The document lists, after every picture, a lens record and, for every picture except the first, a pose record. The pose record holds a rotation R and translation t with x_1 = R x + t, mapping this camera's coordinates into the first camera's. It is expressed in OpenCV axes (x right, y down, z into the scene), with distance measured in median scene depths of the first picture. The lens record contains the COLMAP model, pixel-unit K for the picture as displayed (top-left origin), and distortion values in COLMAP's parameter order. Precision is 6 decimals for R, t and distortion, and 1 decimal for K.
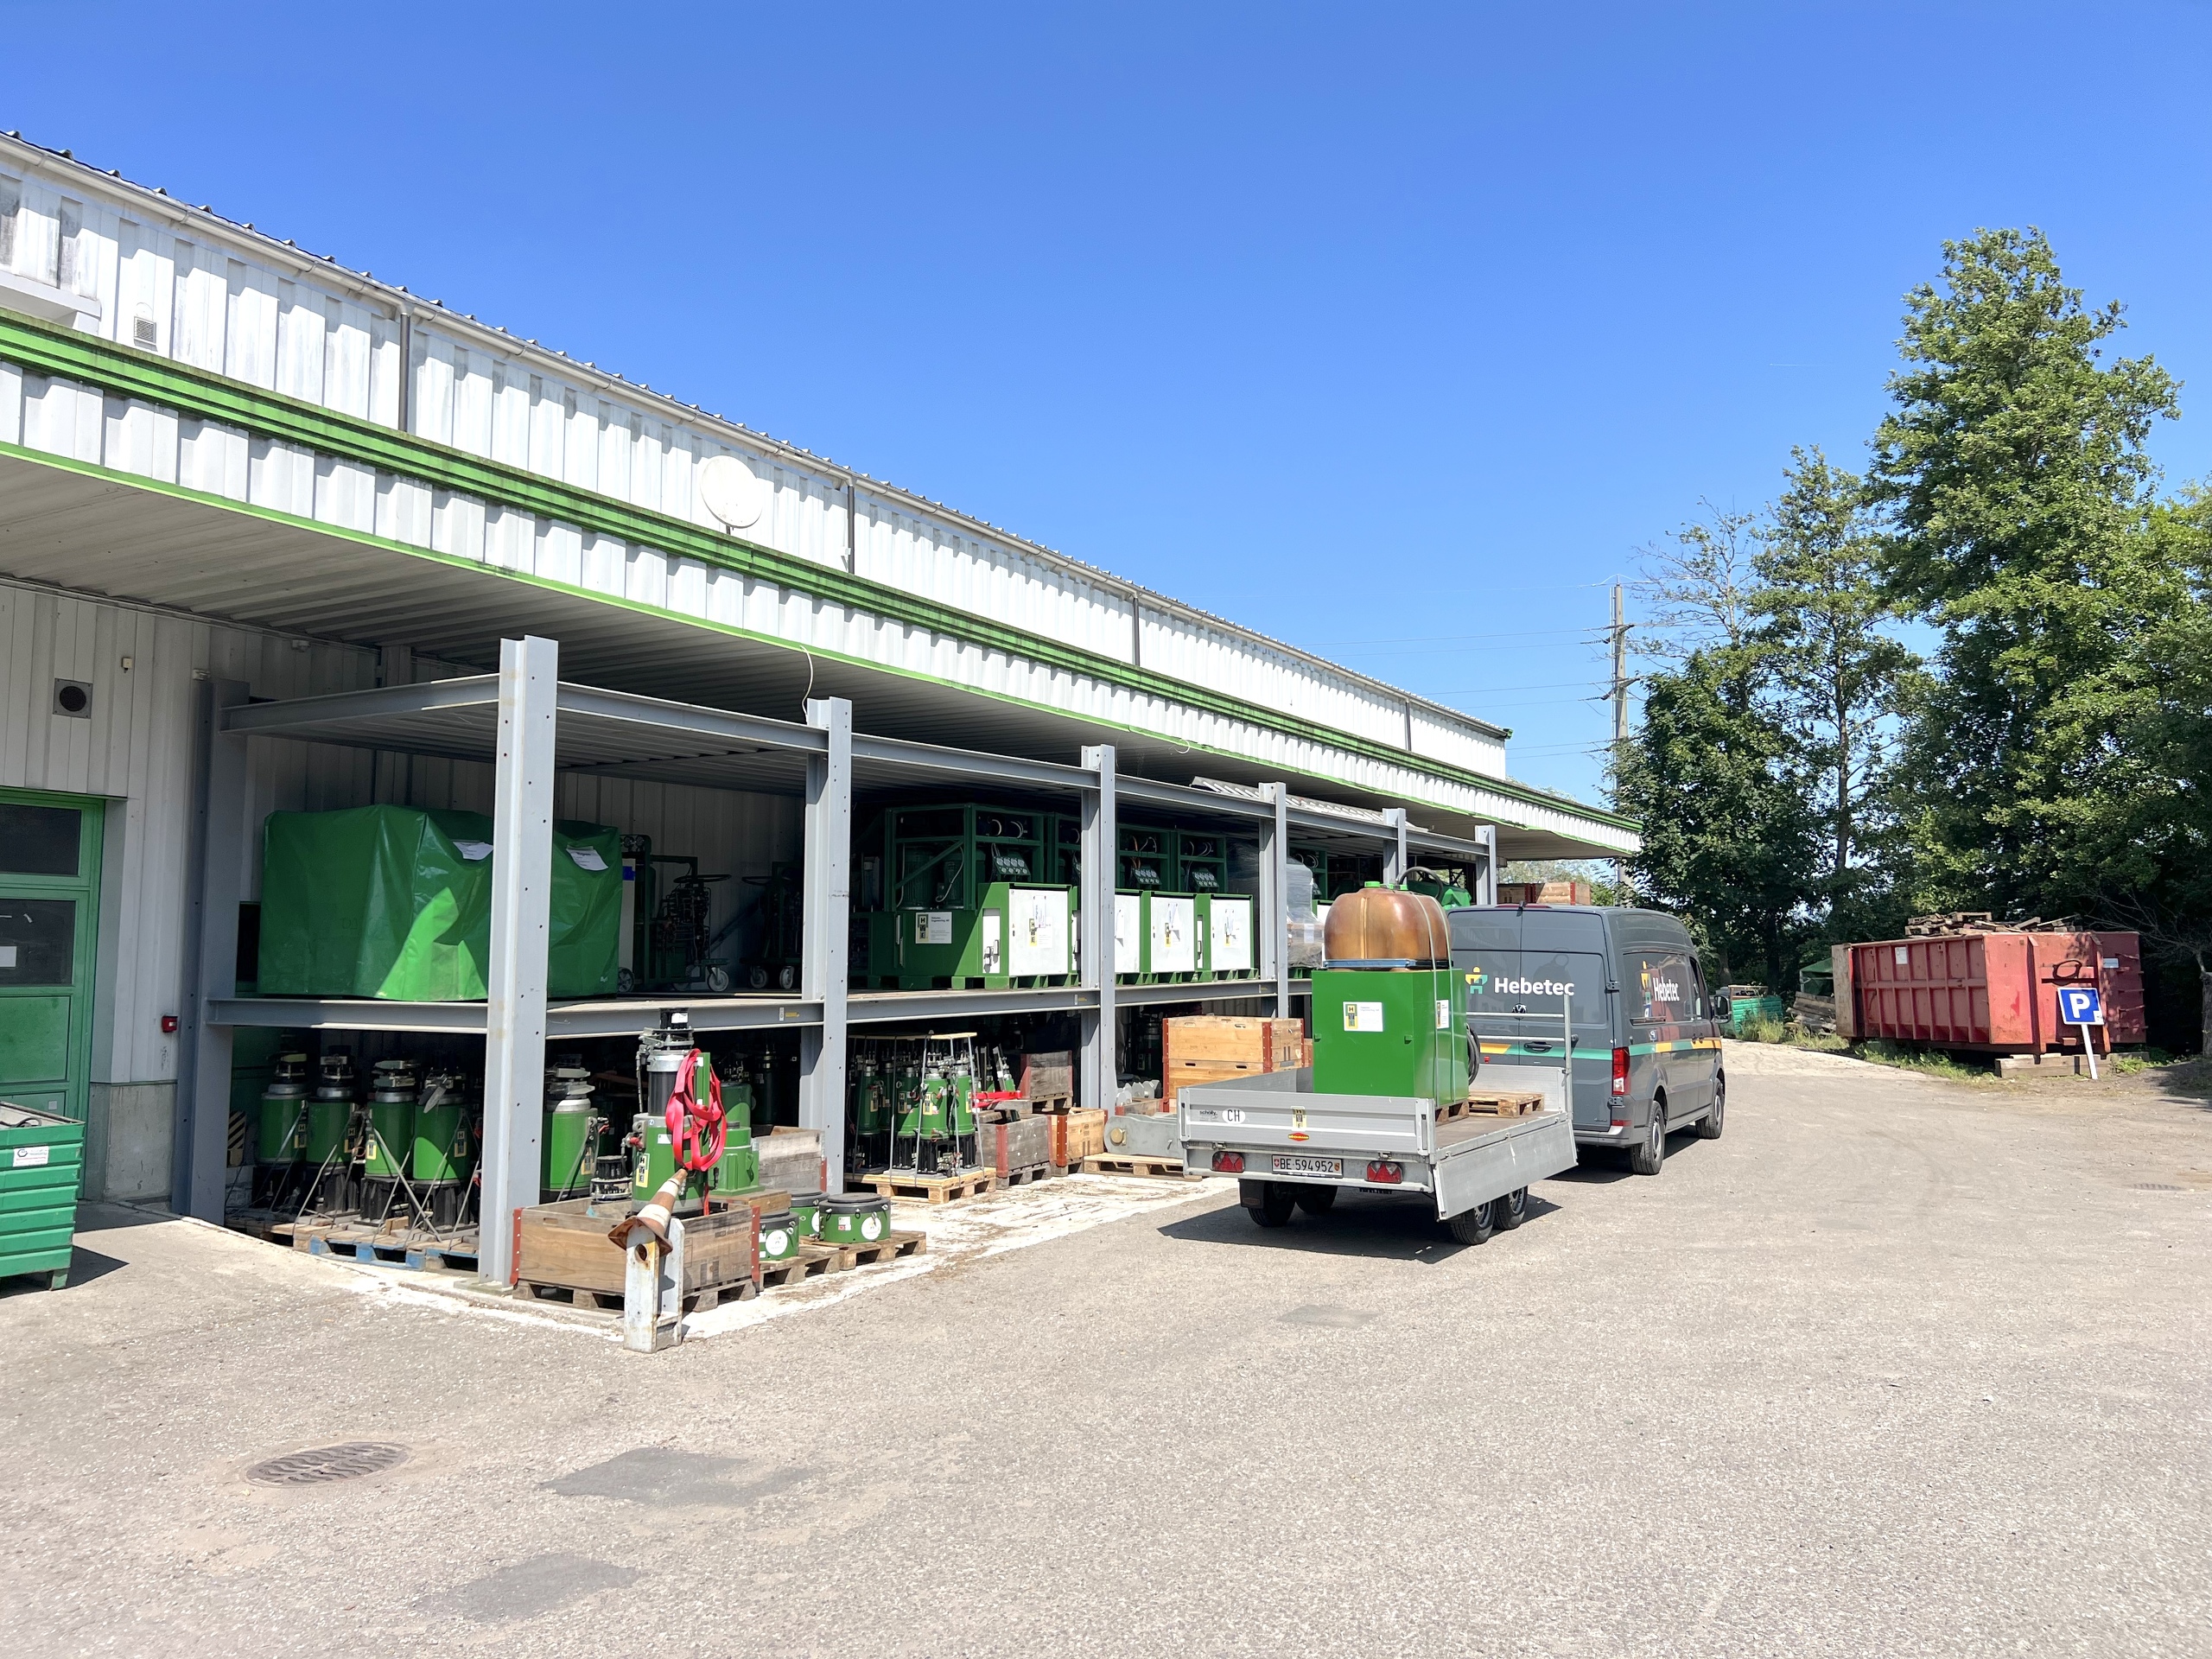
lens RADIAL K [[1696.9, 0, 1114.3], [0, 1696.9, 805.2], [0, 0, 1]] dist [0.007823, -0.004854]
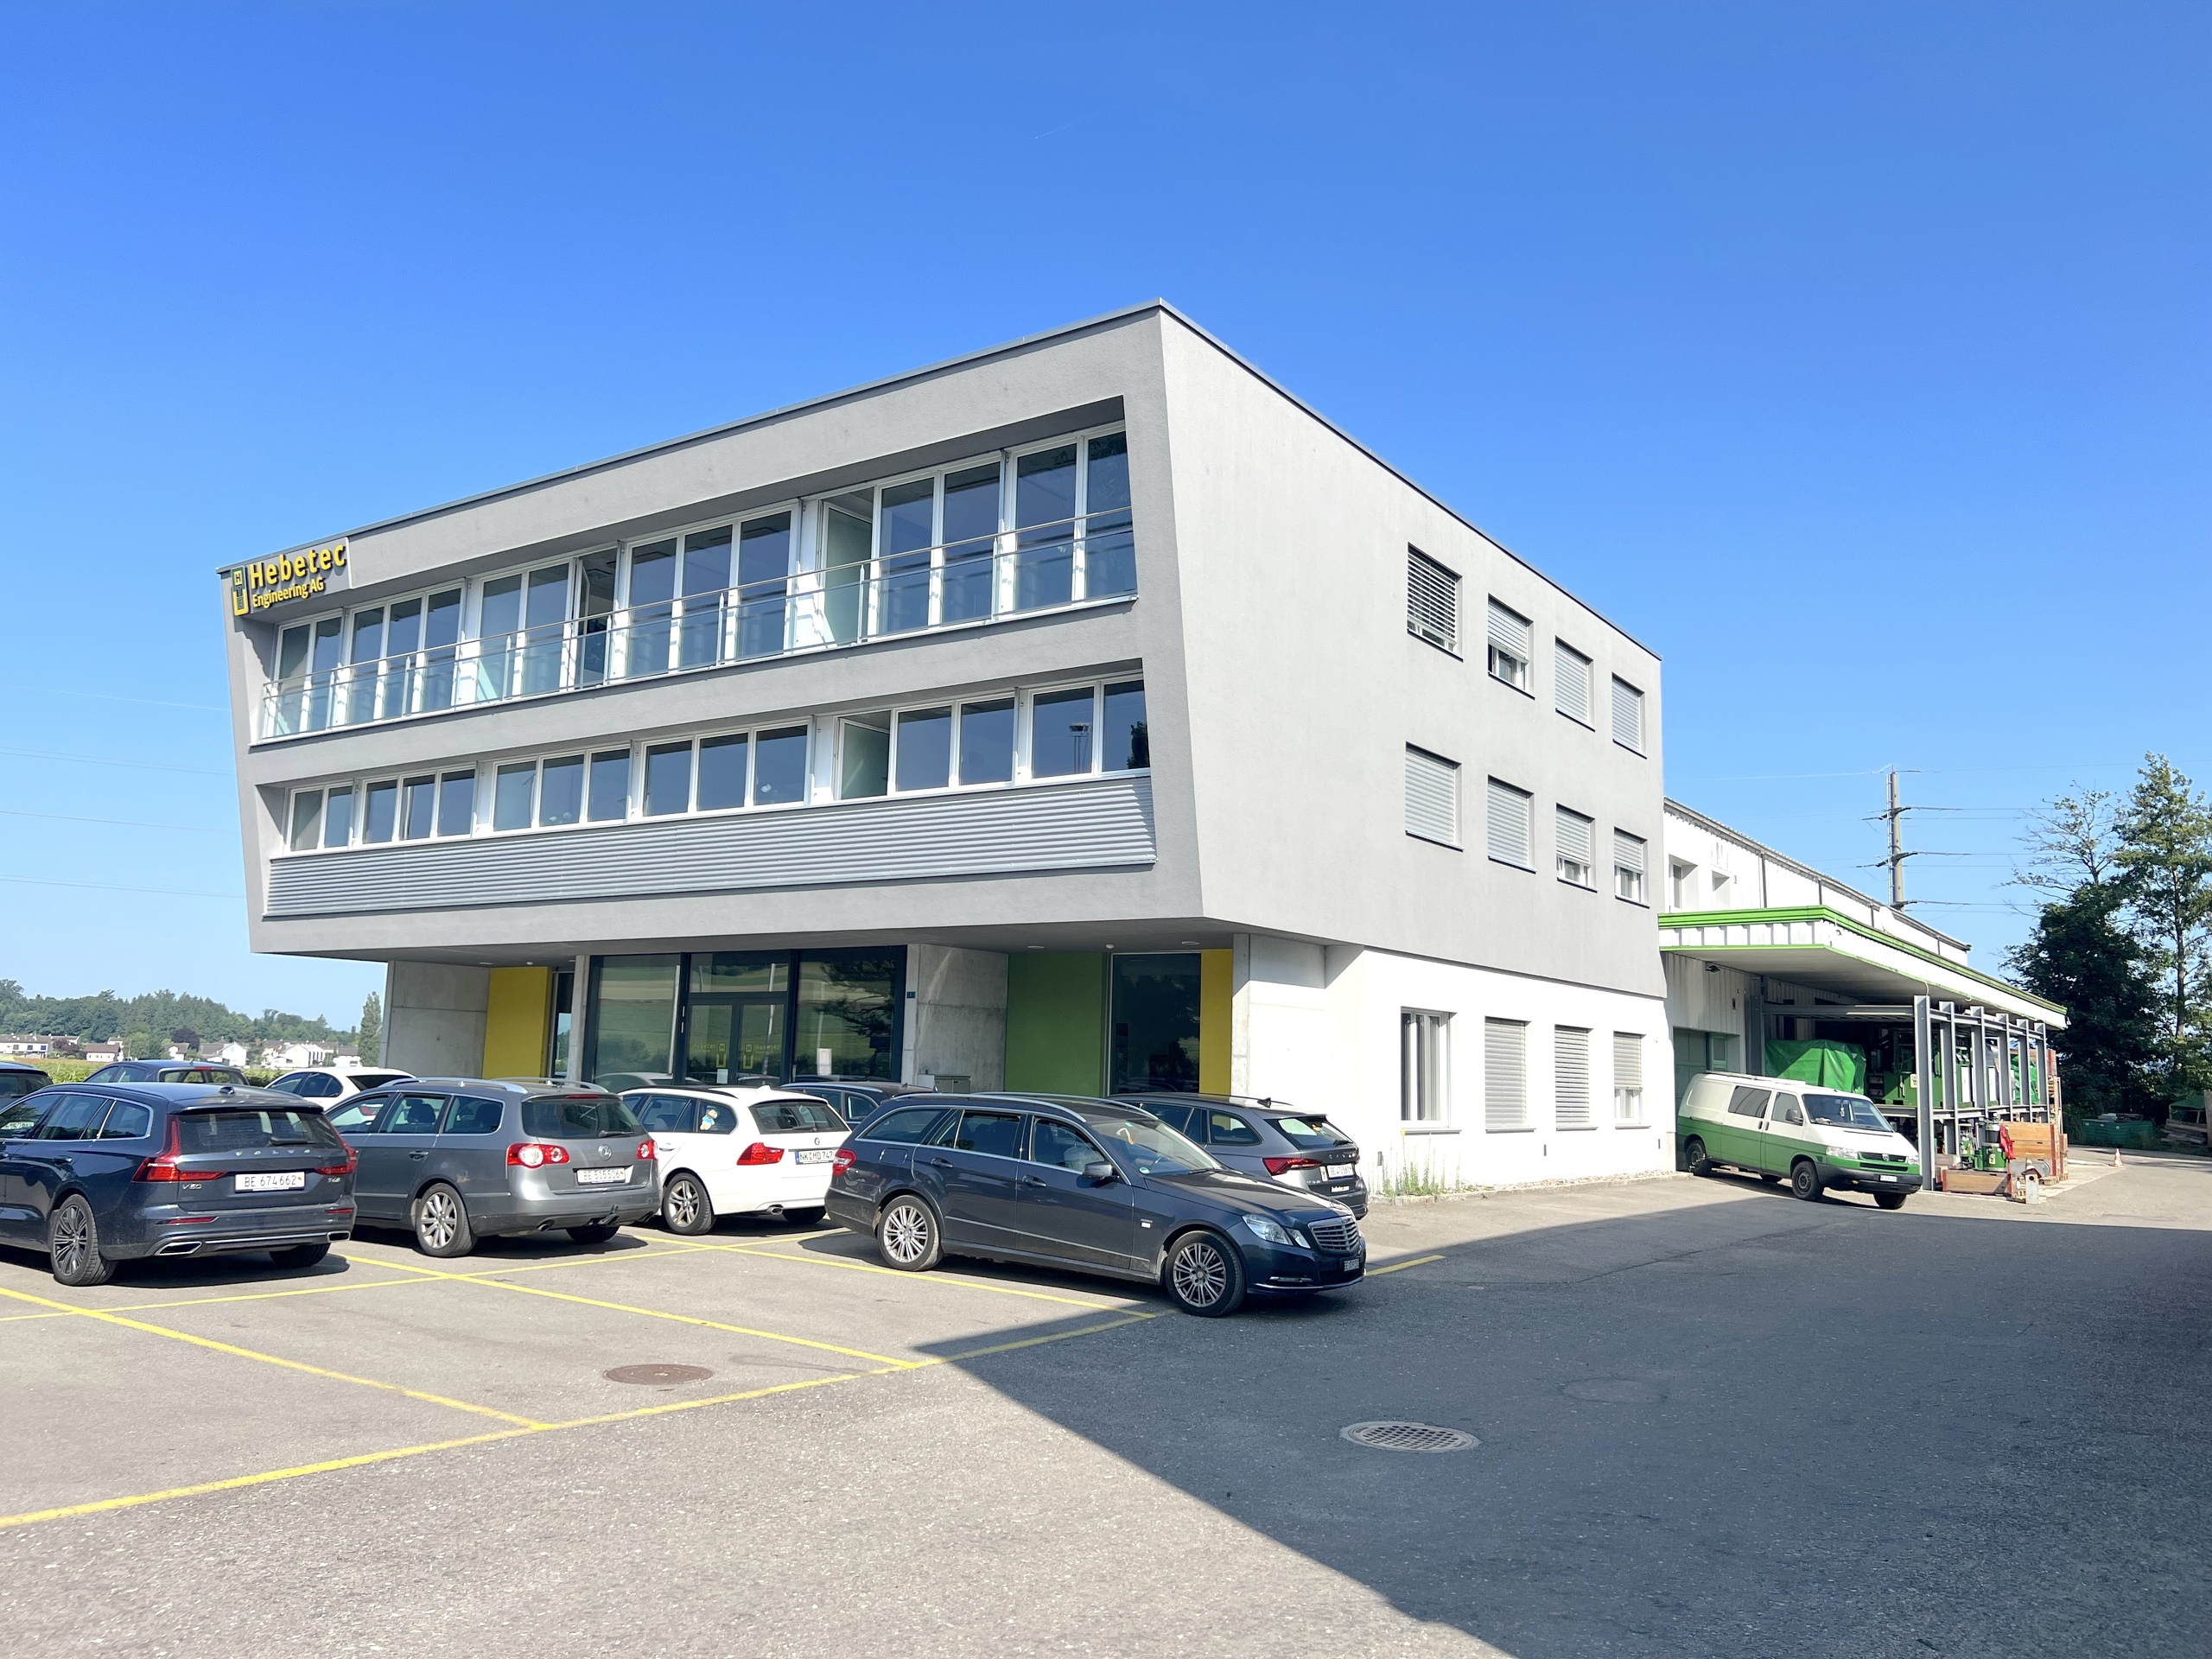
lens RADIAL K [[1696.9, 0, 1114.3], [0, 1696.9, 805.2], [0, 0, 1]] dist [0.007823, -0.004854]
pose [[0.996907, 0.019365, -0.076165, -0.398887], [-0.023837, 0.998018, -0.058248, -0.056618], [0.074886, 0.059883, 0.995392, -0.574710]]
